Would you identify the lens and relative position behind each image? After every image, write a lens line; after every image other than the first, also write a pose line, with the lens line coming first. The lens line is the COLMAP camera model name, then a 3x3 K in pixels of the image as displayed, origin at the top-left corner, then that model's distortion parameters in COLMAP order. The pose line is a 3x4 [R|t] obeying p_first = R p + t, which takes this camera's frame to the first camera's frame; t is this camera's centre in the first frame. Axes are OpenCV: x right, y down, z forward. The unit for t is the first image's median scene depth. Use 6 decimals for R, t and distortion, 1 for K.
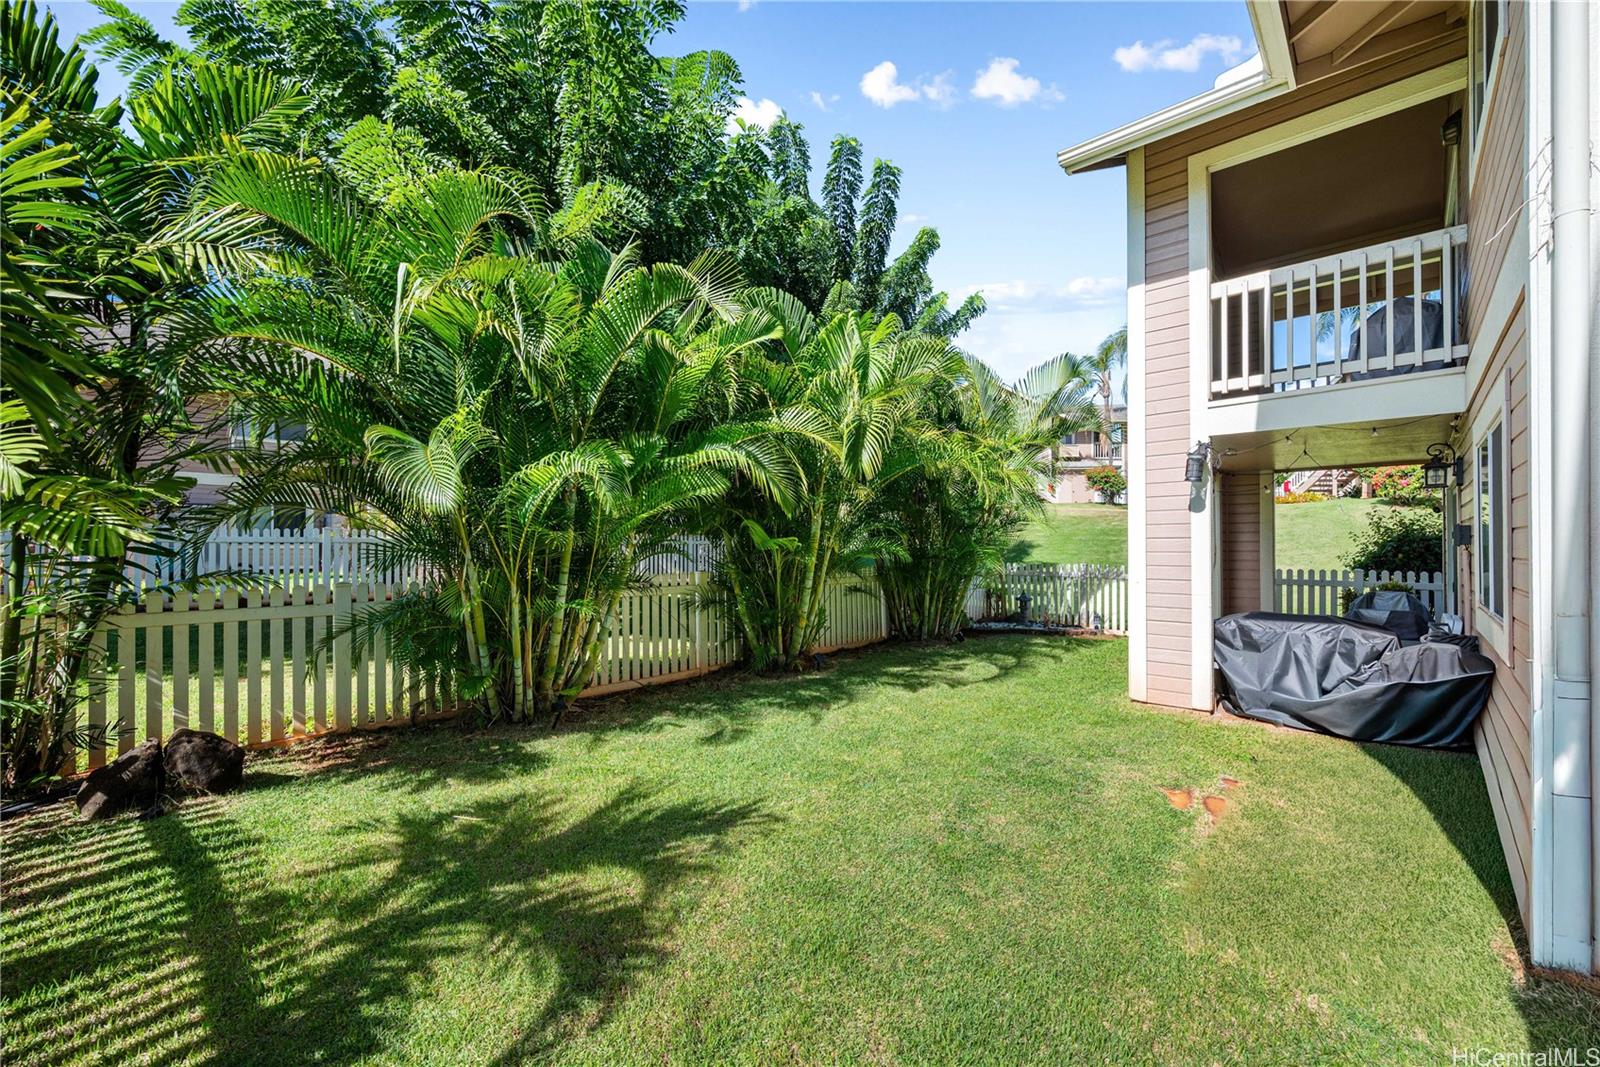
lens RADIAL K [[643.1, 0, 804.5], [0, 643.1, 530.5], [0, 0, 1]] dist [-0.001013, -0.000162]
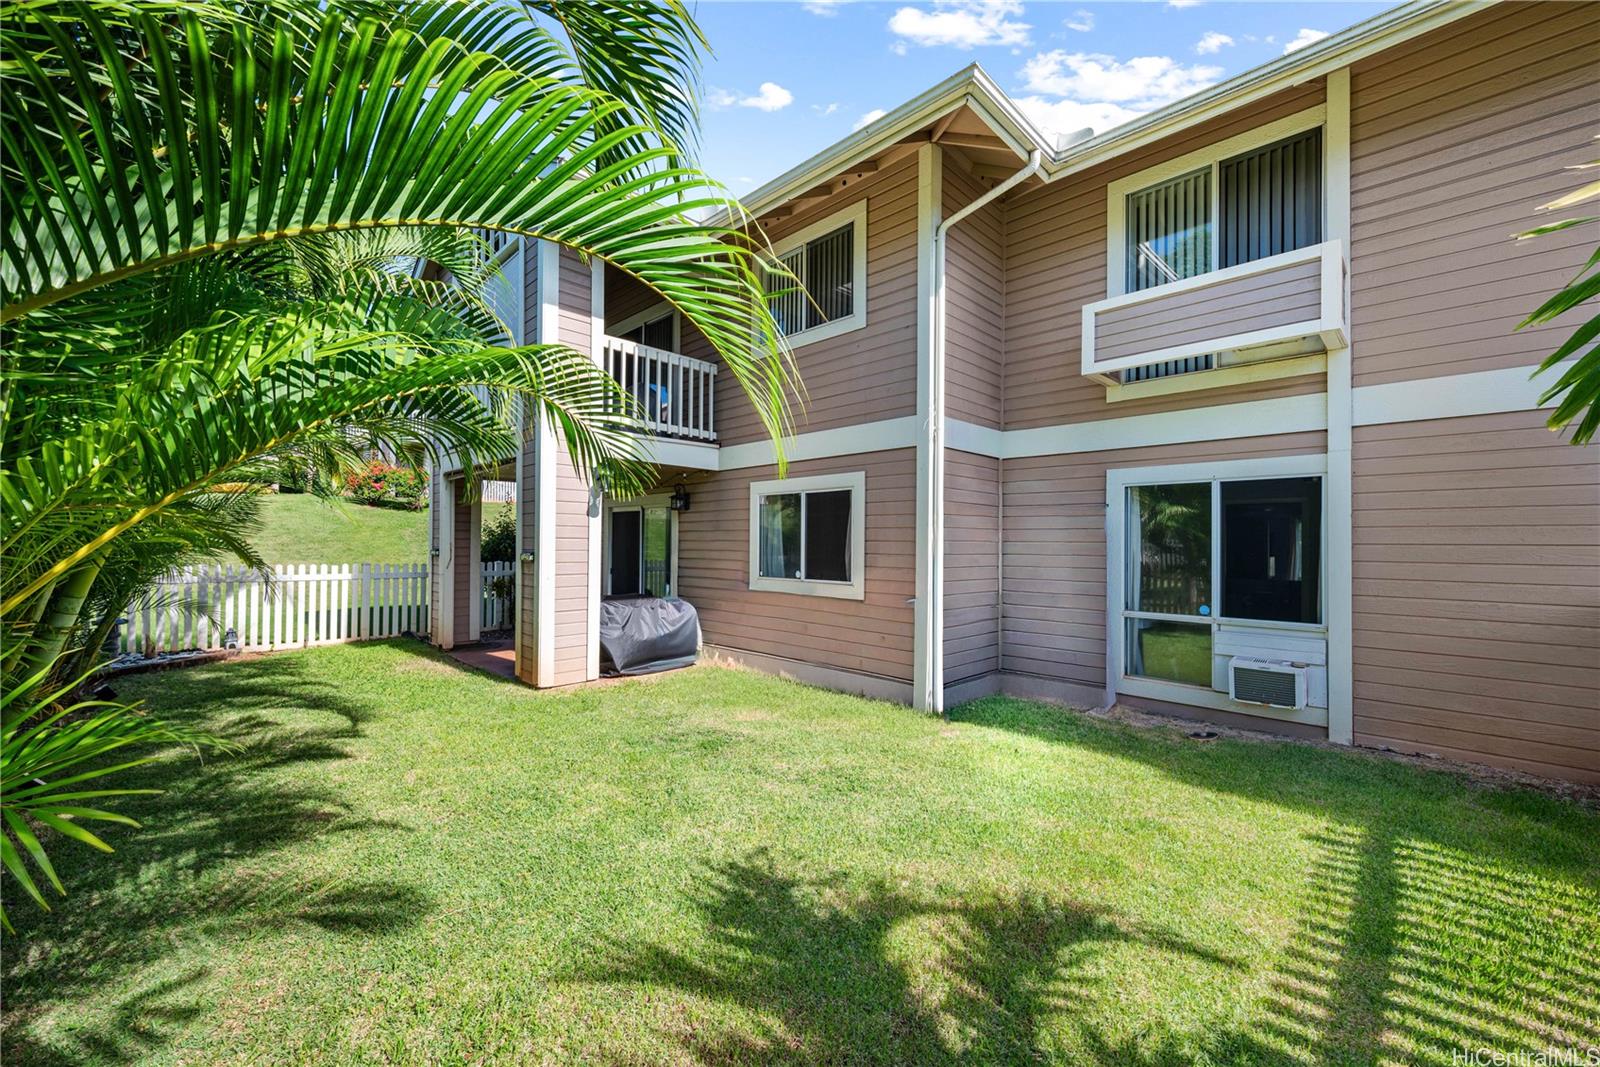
lens RADIAL K [[643.1, 0, 804.5], [0, 643.1, 530.5], [0, 0, 1]] dist [-0.001013, -0.000162]
pose [[0.012413, 0.019103, 0.999740, -0.663588], [-0.035501, 0.999196, -0.018652, 0.004814], [-0.999293, -0.035260, 0.013081, 0.650525]]
